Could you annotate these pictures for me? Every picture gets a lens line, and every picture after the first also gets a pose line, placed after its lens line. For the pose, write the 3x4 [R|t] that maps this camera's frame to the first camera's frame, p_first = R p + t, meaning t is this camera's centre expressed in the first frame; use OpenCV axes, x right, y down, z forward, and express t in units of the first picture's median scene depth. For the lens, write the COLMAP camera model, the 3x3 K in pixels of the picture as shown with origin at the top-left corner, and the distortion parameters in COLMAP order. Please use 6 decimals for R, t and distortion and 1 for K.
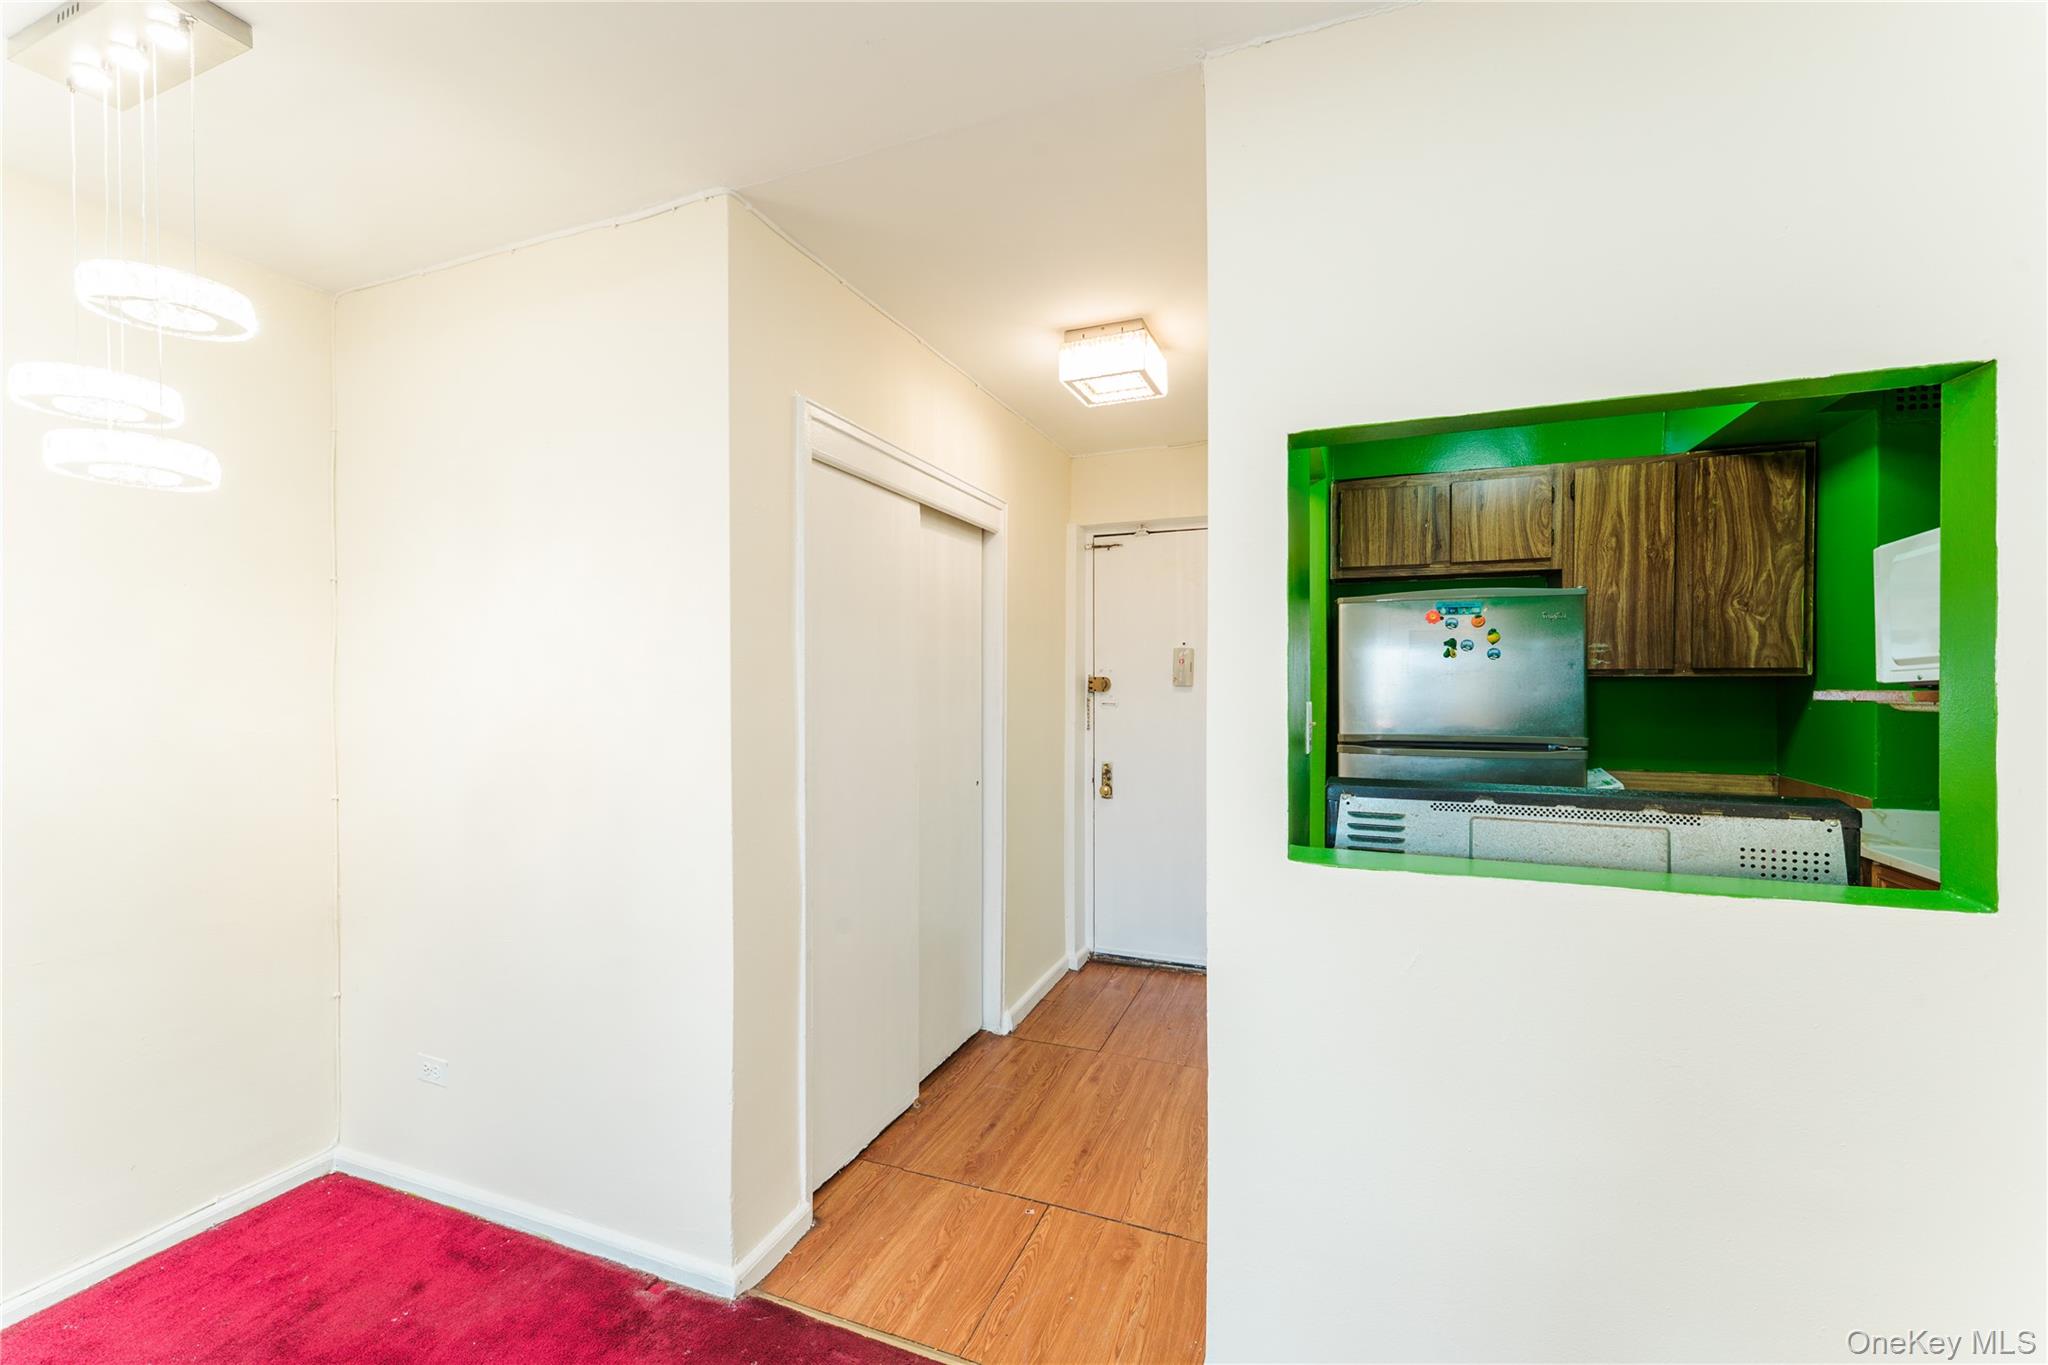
lens RADIAL K [[812.2, 0, 1025.6], [0, 812.2, 694.1], [0, 0, 1]] dist [0.004280, -0.000416]
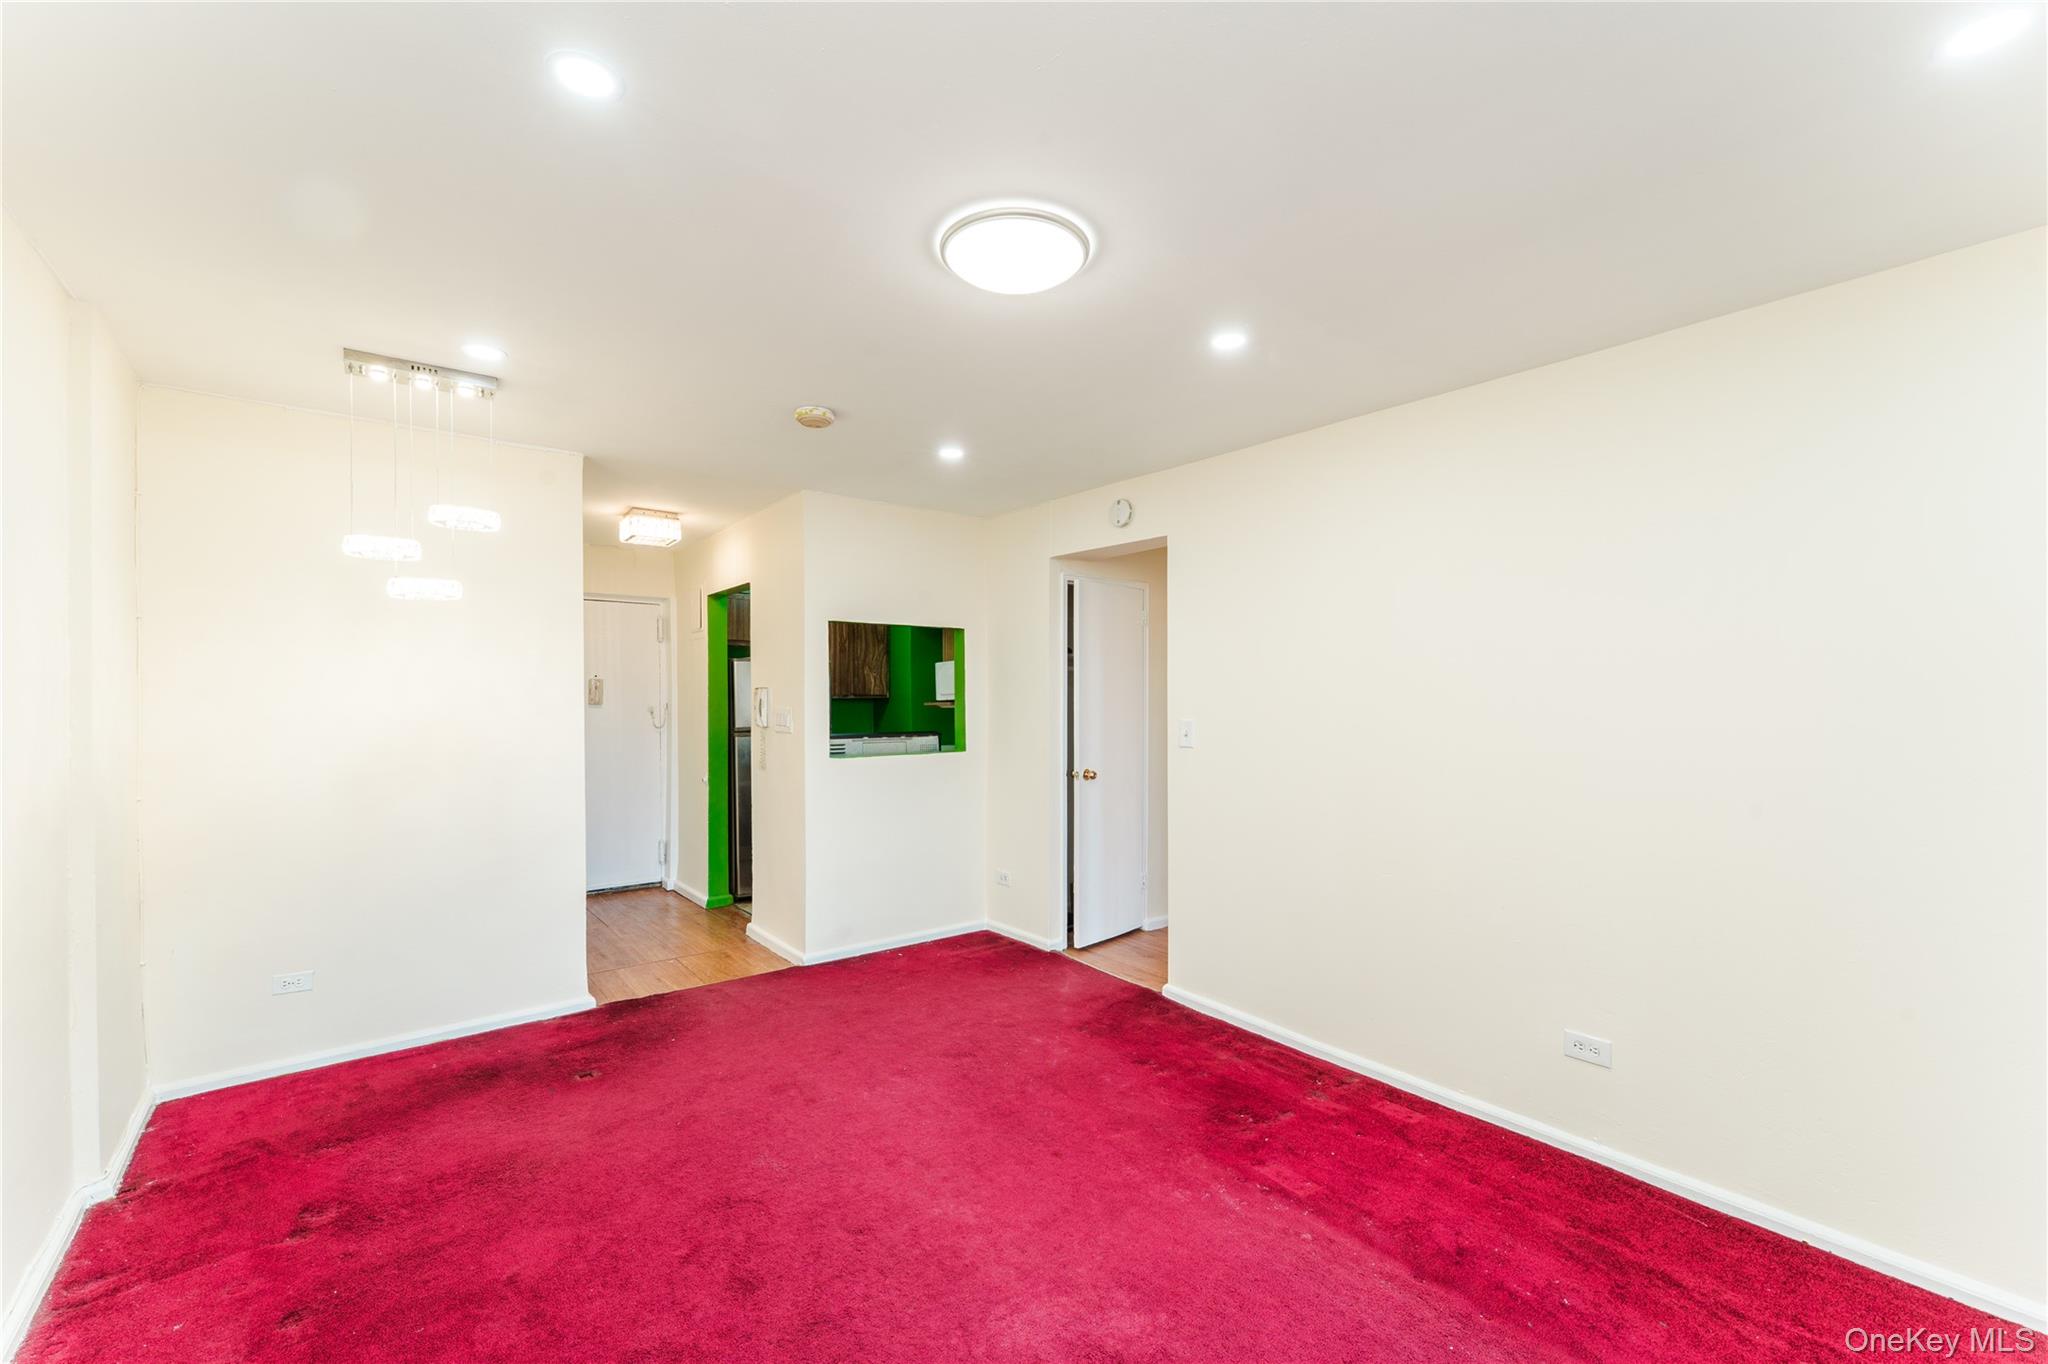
lens RADIAL K [[812.2, 0, 1021.7], [0, 812.2, 707.0], [0, 0, 1]] dist [0.004280, -0.000416]
pose [[0.490279, -0.009447, 0.871515, -1.020151], [0.017223, 0.999851, 0.001149, 0.009361], [-0.871396, 0.014447, 0.490368, -0.588372]]
